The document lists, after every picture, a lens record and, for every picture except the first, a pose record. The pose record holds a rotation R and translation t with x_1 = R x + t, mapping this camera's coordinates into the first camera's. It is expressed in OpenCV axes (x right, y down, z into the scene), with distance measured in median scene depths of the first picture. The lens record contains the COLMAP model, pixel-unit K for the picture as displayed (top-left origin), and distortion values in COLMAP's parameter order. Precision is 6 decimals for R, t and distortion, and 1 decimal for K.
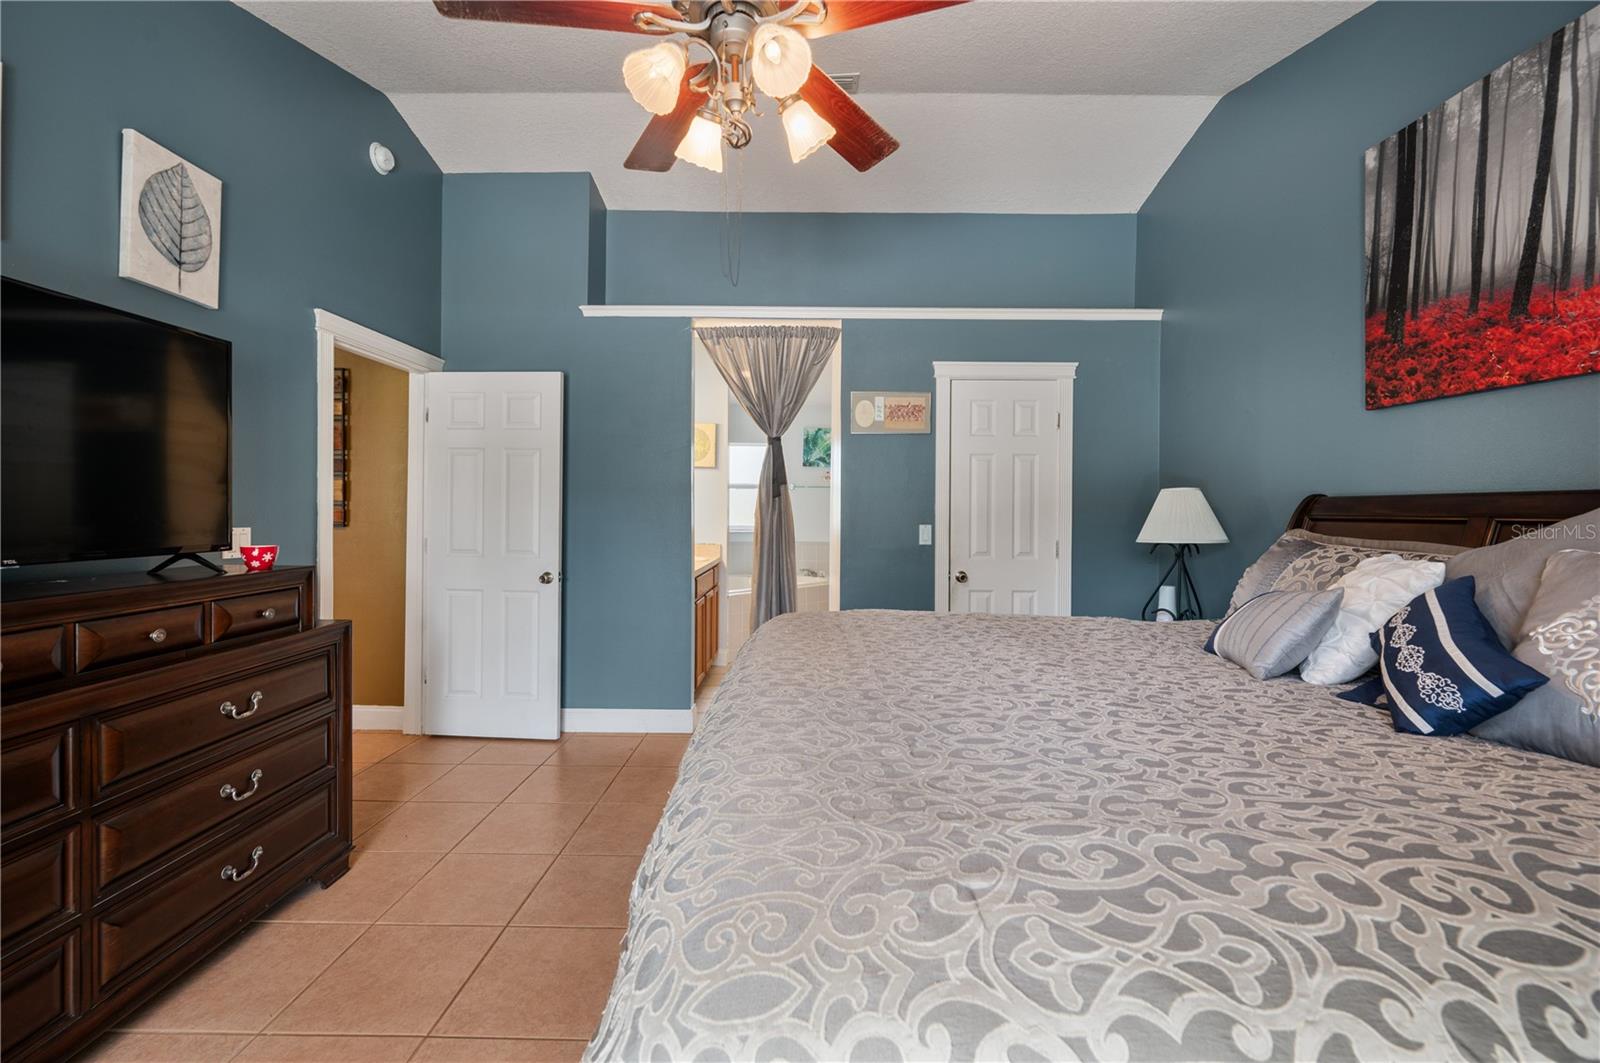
lens RADIAL K [[647.8, 0, 798.3], [0, 647.8, 524.9], [0, 0, 1]] dist [0.001864, 0.000201]
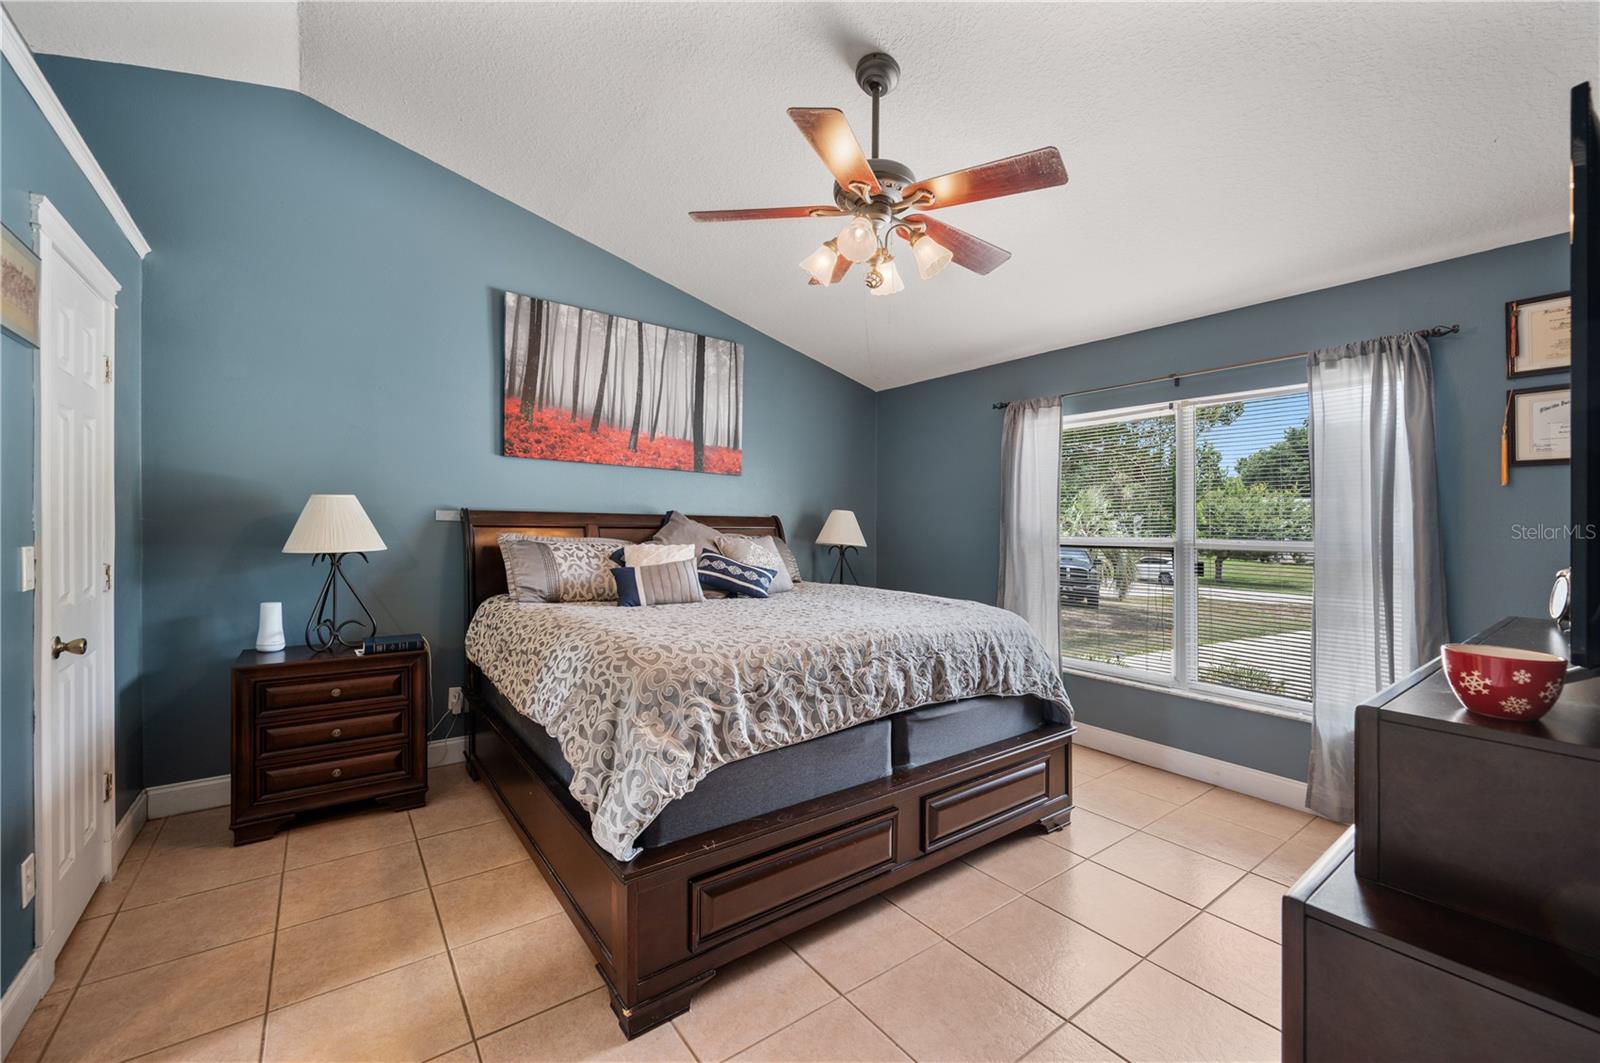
lens RADIAL K [[647.8, 0, 801.3], [0, 647.8, 526.8], [0, 0, 1]] dist [0.001864, 0.000201]
pose [[-0.609137, -0.007058, 0.793034, -0.880678], [0.007927, 0.999856, 0.014988, -0.026632], [-0.793025, 0.015416, -0.608993, 1.521792]]
